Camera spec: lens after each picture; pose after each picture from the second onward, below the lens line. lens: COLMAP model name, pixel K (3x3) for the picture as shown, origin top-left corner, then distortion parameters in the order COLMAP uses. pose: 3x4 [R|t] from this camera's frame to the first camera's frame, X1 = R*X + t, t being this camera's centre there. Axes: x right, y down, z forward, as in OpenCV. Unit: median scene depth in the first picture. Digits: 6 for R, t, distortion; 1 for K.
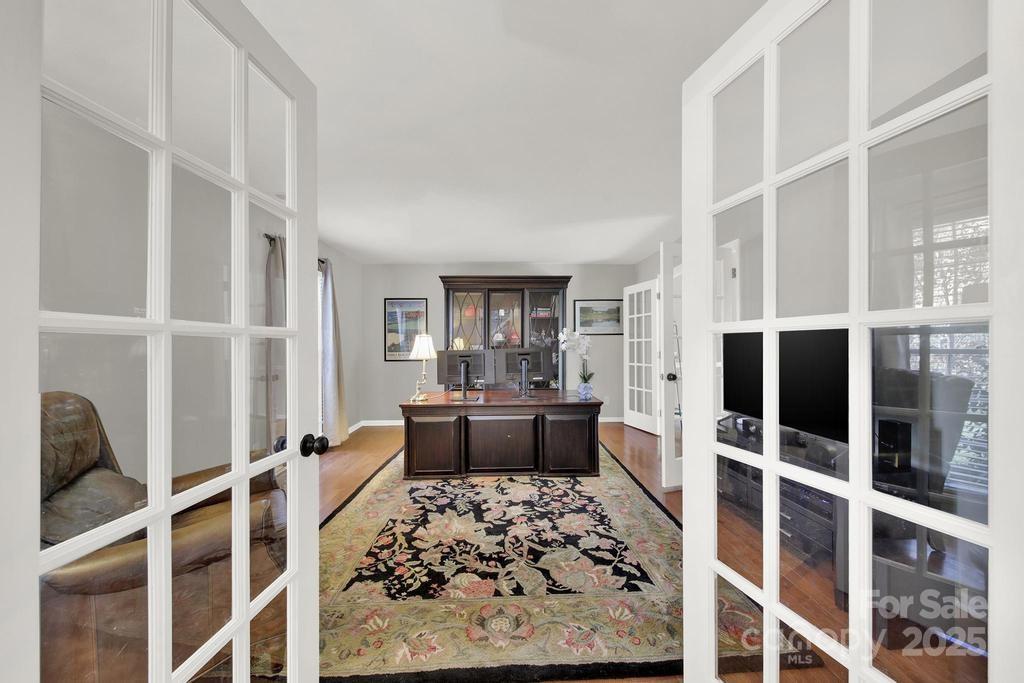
lens RADIAL K [[368.0, 0, 513.1], [0, 368.0, 343.4], [0, 0, 1]] dist [-0.003057, -0.001039]
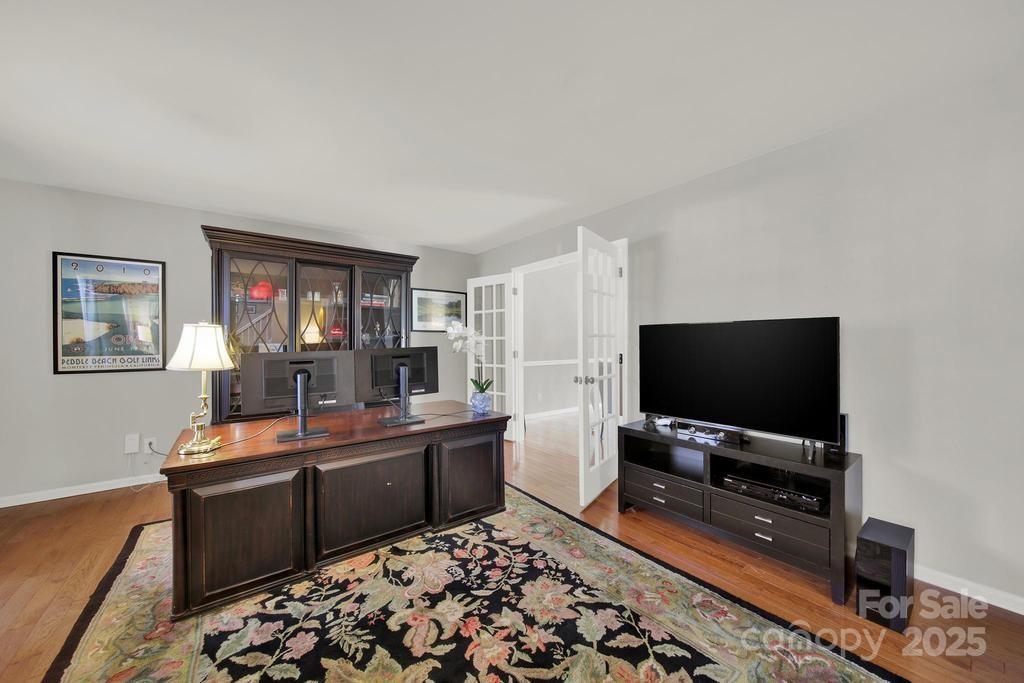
lens RADIAL K [[368.0, 0, 511.6], [0, 368.0, 345.7], [0, 0, 1]] dist [-0.003057, -0.001039]
pose [[0.810470, 0.000503, 0.585780, -0.232021], [-0.006227, 0.999951, 0.007756, 0.001474], [-0.585747, -0.009933, 0.810433, 0.375491]]
